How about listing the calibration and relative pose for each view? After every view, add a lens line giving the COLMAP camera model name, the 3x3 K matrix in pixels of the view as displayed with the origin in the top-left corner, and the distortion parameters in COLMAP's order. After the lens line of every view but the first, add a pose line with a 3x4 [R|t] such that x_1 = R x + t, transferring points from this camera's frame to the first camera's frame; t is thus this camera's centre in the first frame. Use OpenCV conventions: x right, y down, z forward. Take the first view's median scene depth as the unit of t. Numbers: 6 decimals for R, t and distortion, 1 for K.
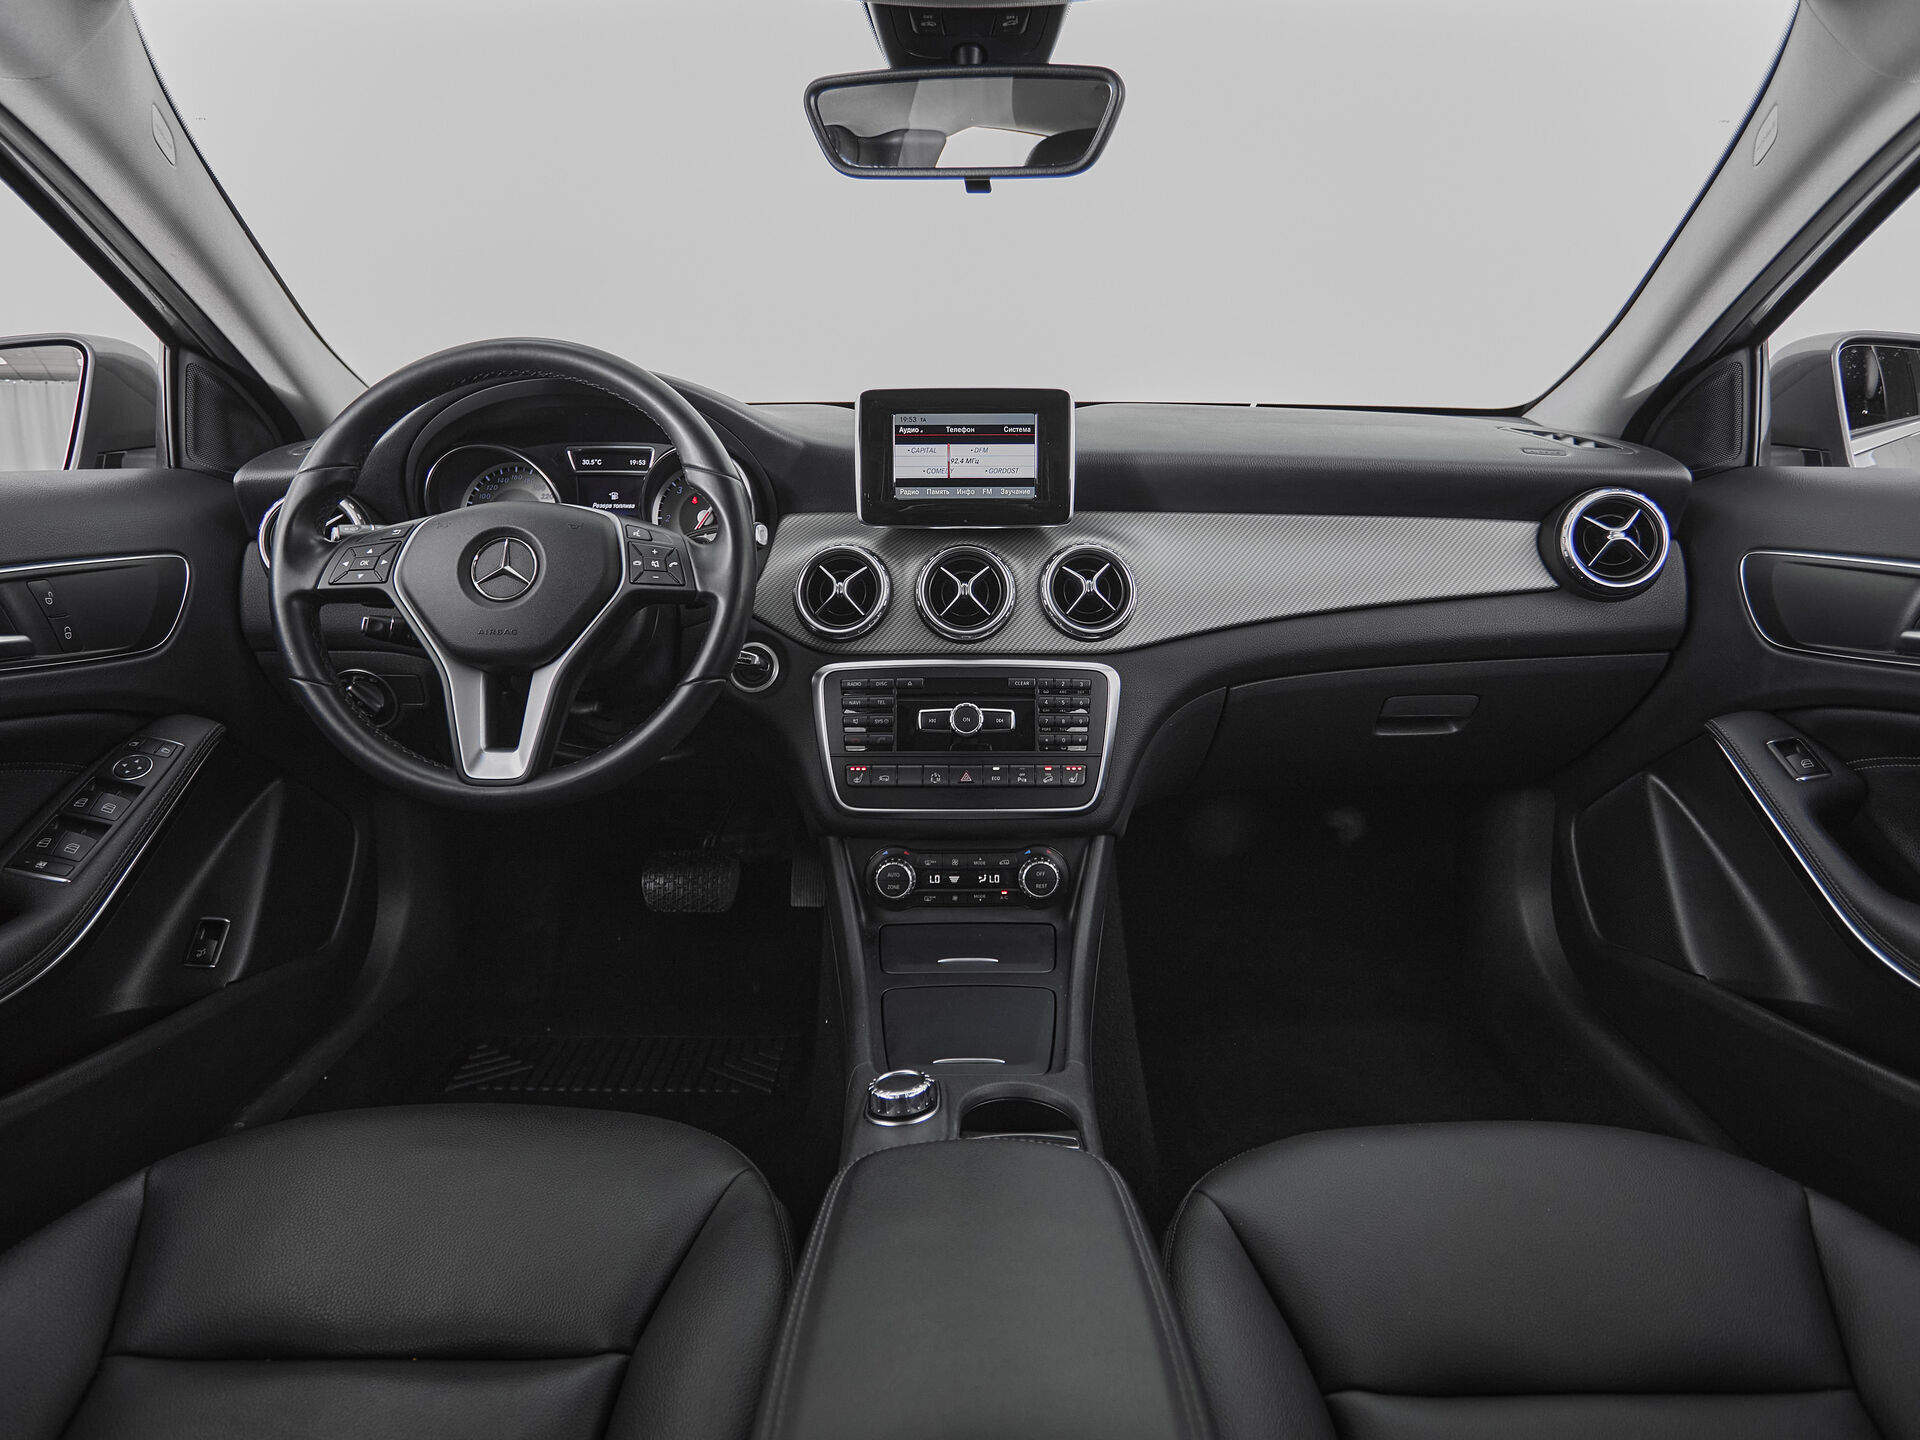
lens RADIAL K [[1237.1, 0, 980.0], [0, 1237.1, 653.6], [0, 0, 1]] dist [0.018834, -0.002593]
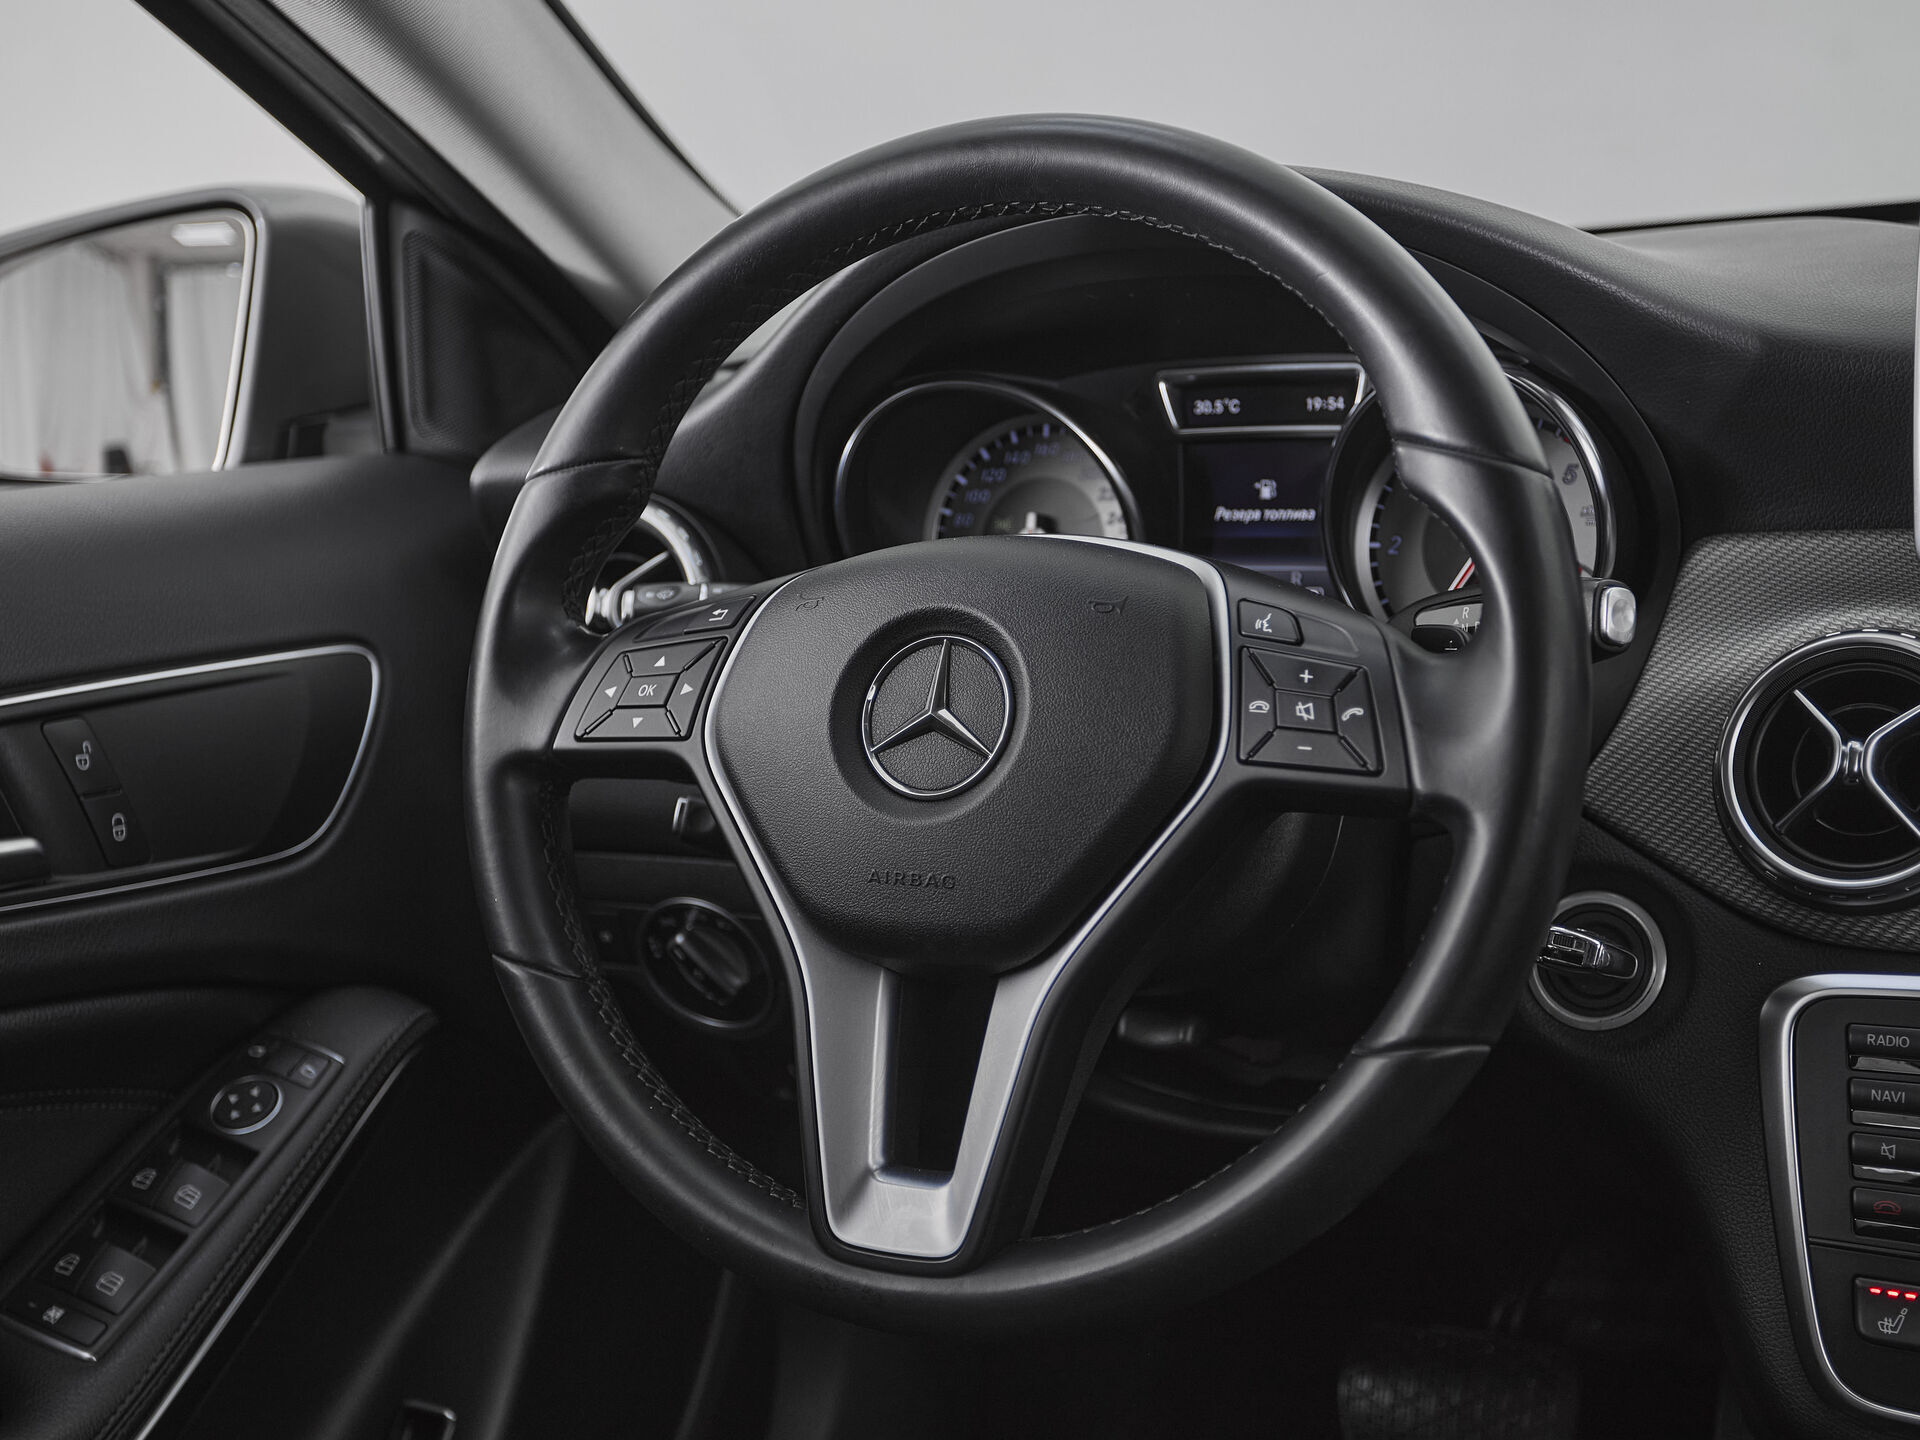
lens RADIAL K [[2475.2, 0, 912.8], [0, 2475.2, 752.9], [0, 0, 1]] dist [0.051853, 0.000000]
pose [[0.882442, 0.035119, -0.469109, -0.018532], [-0.026872, 0.999344, 0.024266, -0.064922], [0.469653, -0.008808, 0.882807, 0.262359]]
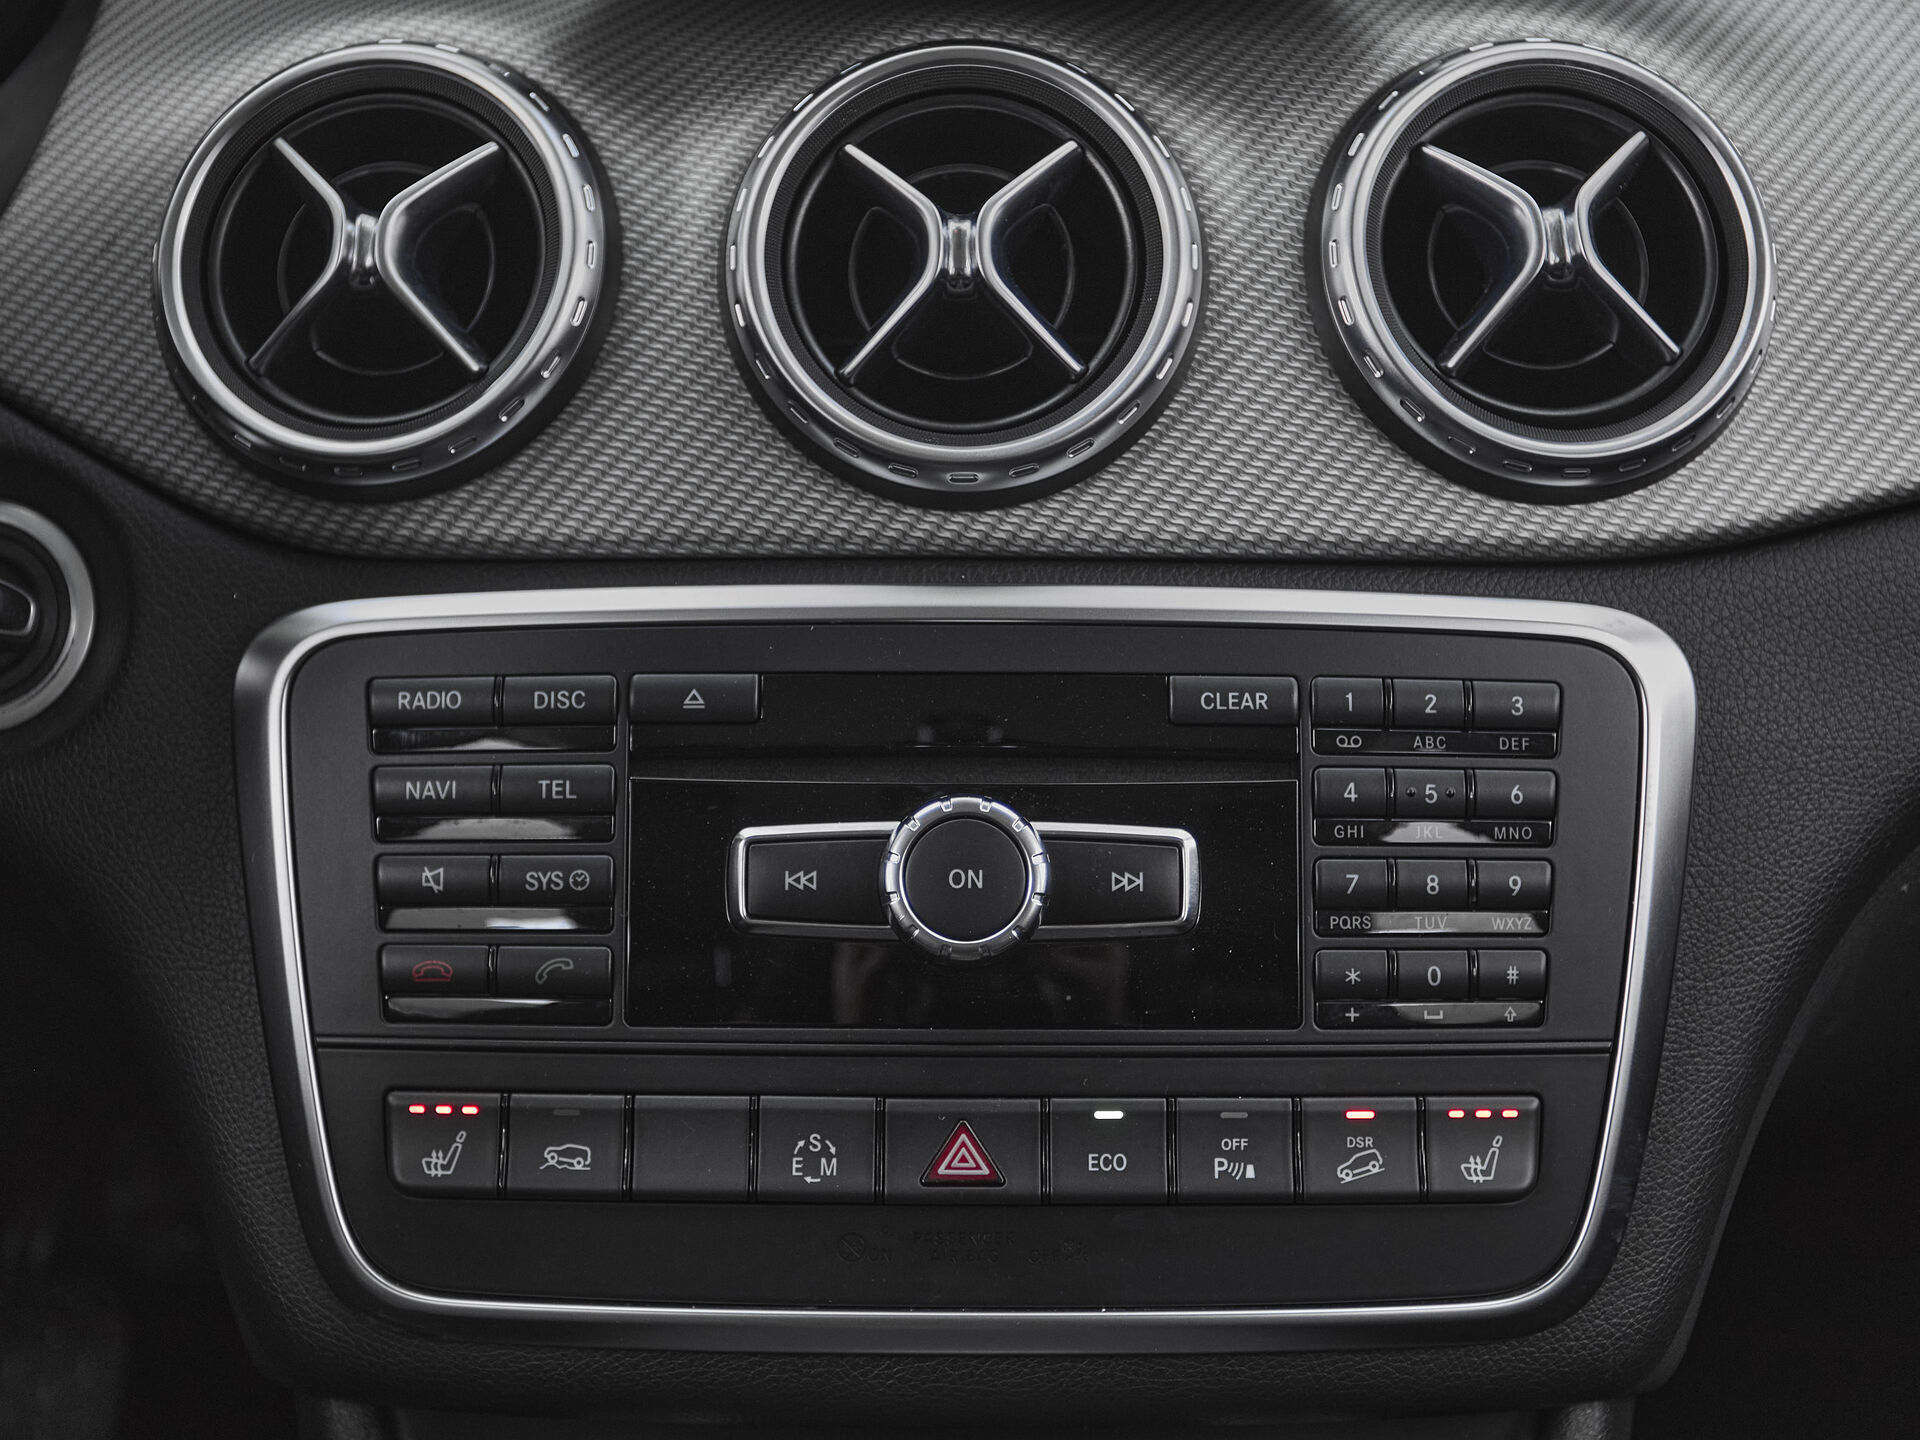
lens RADIAL K [[2802.7, 0, 960.4], [0, 2802.7, 677.1], [0, 0, 1]] dist [0.003290, 0.000000]
pose [[0.999951, 0.004909, -0.008645, -0.007947], [-0.004713, 0.999733, 0.022641, 0.009579], [0.008753, -0.022599, 0.999706, 0.528088]]
